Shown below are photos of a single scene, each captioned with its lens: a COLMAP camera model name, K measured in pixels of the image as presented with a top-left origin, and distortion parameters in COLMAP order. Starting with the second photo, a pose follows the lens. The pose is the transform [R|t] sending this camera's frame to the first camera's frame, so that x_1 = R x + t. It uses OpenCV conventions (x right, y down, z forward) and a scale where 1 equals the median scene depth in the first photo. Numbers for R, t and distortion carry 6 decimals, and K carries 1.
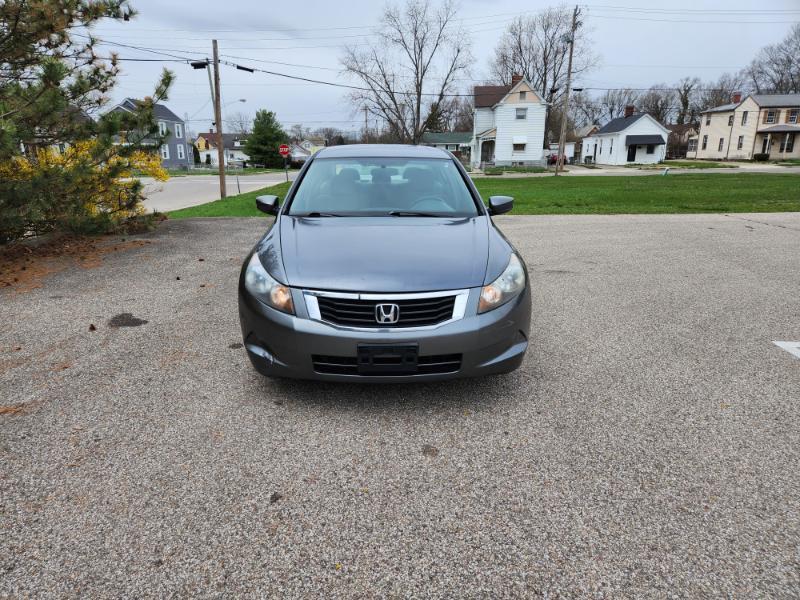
lens RADIAL K [[527.4, 0, 390.9], [0, 527.4, 305.3], [0, 0, 1]] dist [0.072895, -0.059198]
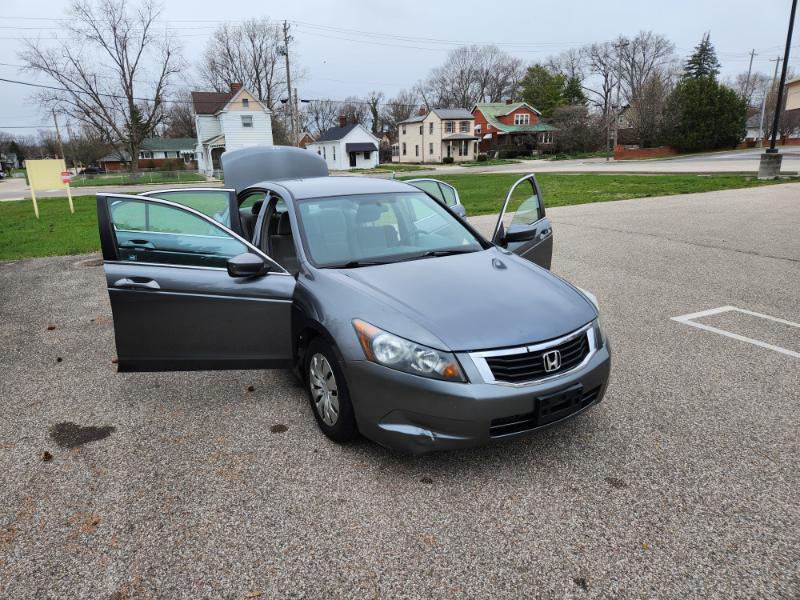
lens RADIAL K [[527.4, 0, 390.2], [0, 527.4, 296.0], [0, 0, 1]] dist [0.072895, -0.059198]
pose [[0.874493, -0.145140, 0.462814, -0.074028], [0.156543, 0.987573, 0.013918, -0.017198], [-0.459083, 0.060279, 0.886346, 0.023872]]
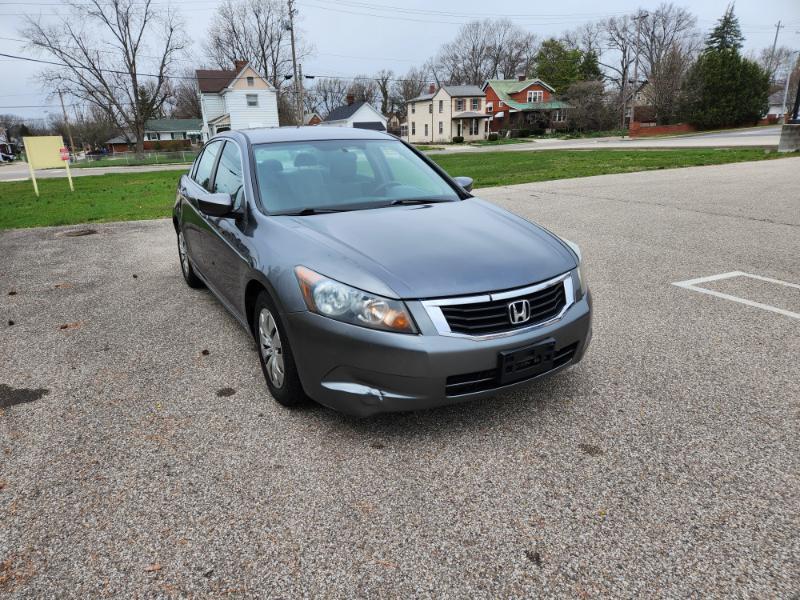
lens RADIAL K [[527.4, 0, 388.0], [0, 527.4, 307.6], [0, 0, 1]] dist [0.072895, -0.059198]
pose [[0.885214, -0.167043, 0.434158, -0.059210], [0.156214, 0.985850, 0.060799, -0.008041], [-0.438171, 0.014001, 0.898783, 0.030757]]
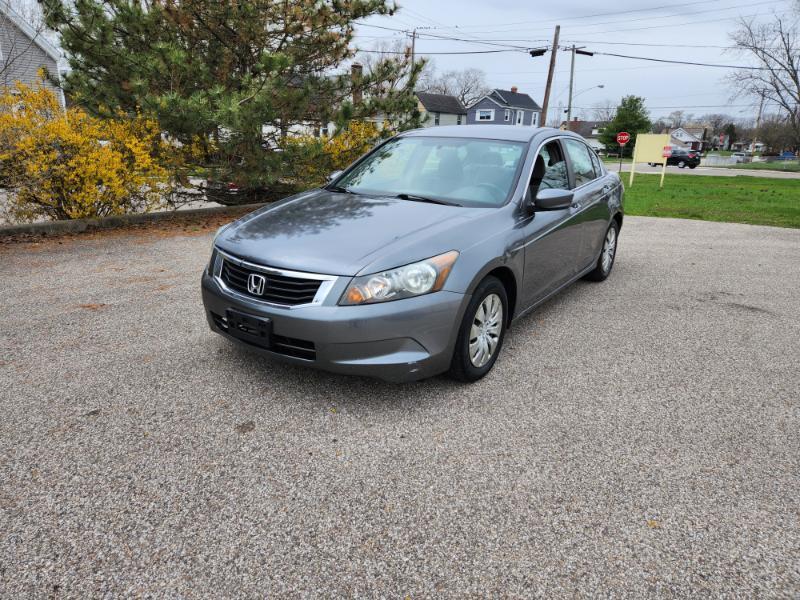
lens RADIAL K [[527.4, 0, 399.0], [0, 527.4, 300.8], [0, 0, 1]] dist [0.072895, -0.059198]
pose [[0.810537, 0.198084, -0.551173, 0.078749], [-0.191407, 0.978986, 0.070358, -0.007831], [0.553527, 0.048471, 0.831419, 0.031795]]
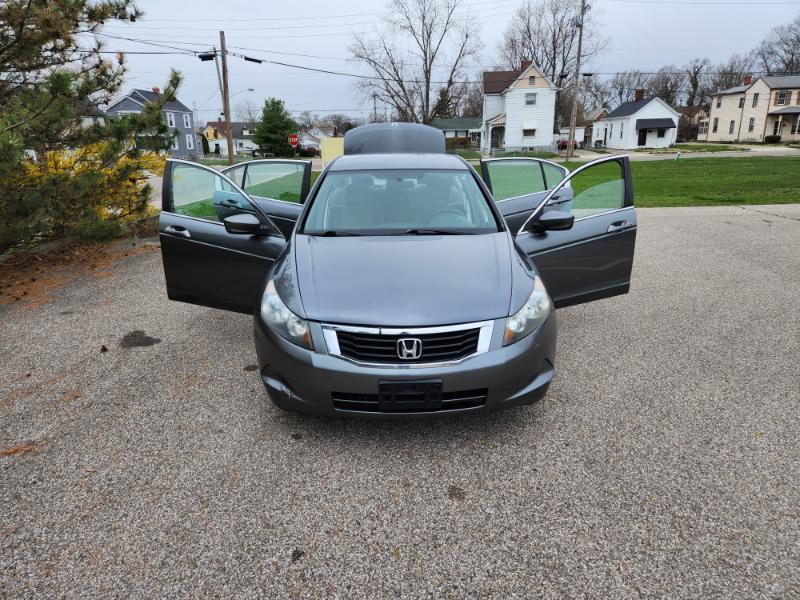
lens RADIAL K [[527.4, 0, 401.4], [0, 527.4, 295.5], [0, 0, 1]] dist [0.072895, -0.059198]
pose [[0.999905, -0.013710, -0.001455, -0.001918], [0.013721, 0.999875, 0.007863, -0.009049], [0.001347, -0.007882, 0.999968, 0.003908]]
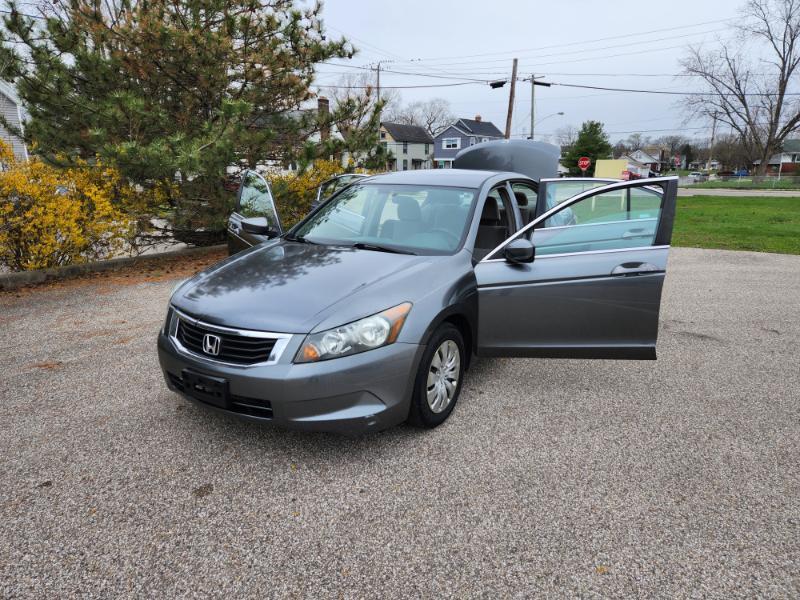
lens RADIAL K [[527.4, 0, 398.3], [0, 527.4, 306.3], [0, 0, 1]] dist [0.072895, -0.059198]
pose [[0.841193, 0.142619, -0.521588, 0.082633], [-0.152503, 0.988007, 0.024203, -0.013799], [0.518785, 0.059184, 0.852854, 0.031846]]
